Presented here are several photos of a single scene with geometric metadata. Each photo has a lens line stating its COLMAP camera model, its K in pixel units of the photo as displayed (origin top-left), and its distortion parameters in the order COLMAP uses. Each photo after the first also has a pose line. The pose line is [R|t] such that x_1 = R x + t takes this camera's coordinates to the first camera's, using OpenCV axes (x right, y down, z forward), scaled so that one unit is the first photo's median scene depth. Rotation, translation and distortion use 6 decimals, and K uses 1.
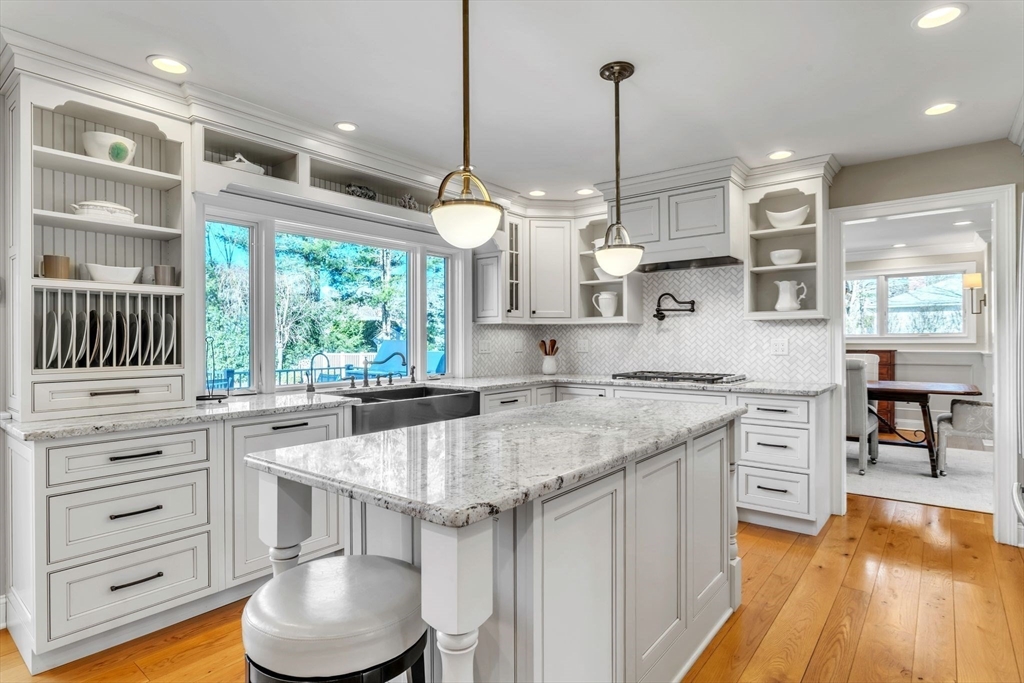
lens RADIAL K [[532.3, 0, 510.7], [0, 532.3, 337.9], [0, 0, 1]] dist [-0.001202, -0.000398]
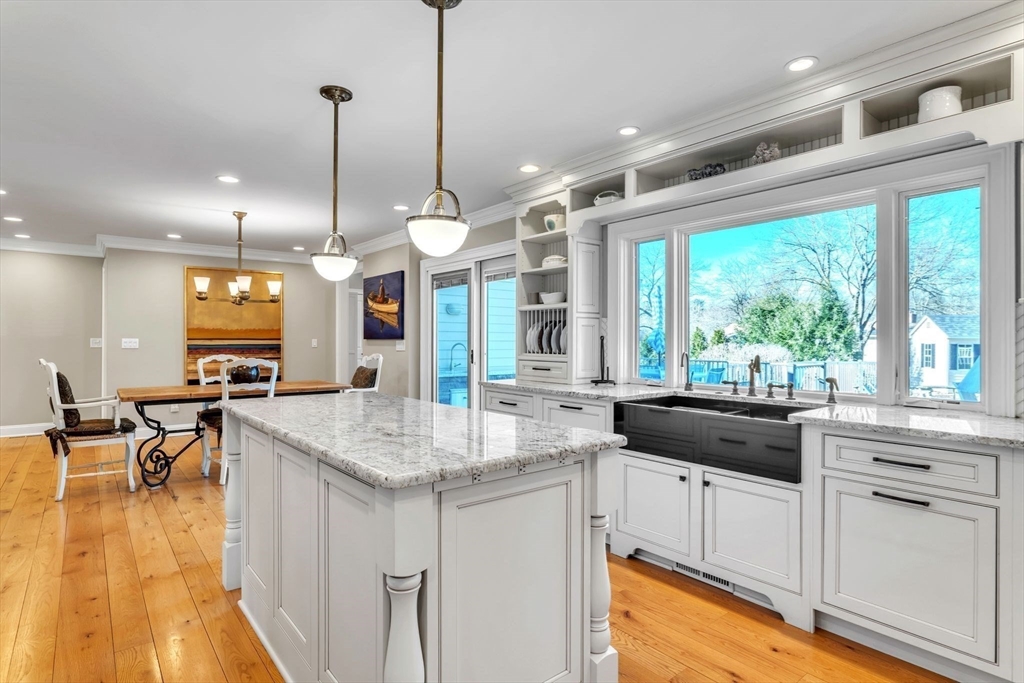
lens RADIAL K [[532.3, 0, 510.7], [0, 532.3, 337.9], [0, 0, 1]] dist [-0.001202, -0.000398]
pose [[-0.187198, -0.007622, -0.982293, 0.875085], [-0.006264, 0.999959, -0.006565, 0.014580], [0.982302, 0.004924, -0.187238, 1.146221]]
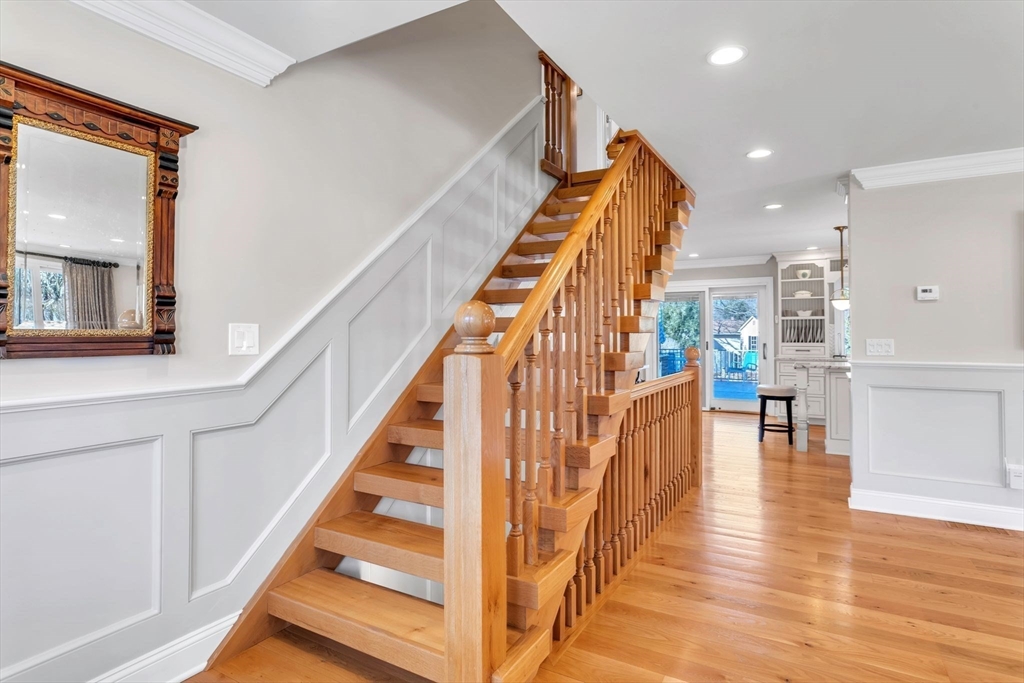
lens RADIAL K [[532.3, 0, 510.7], [0, 532.3, 337.9], [0, 0, 1]] dist [-0.001202, -0.000398]
pose [[0.162274, 0.001190, -0.986745, 2.022536], [0.003317, 0.999993, 0.001751, 0.013506], [0.986740, -0.003557, 0.162269, -1.195135]]
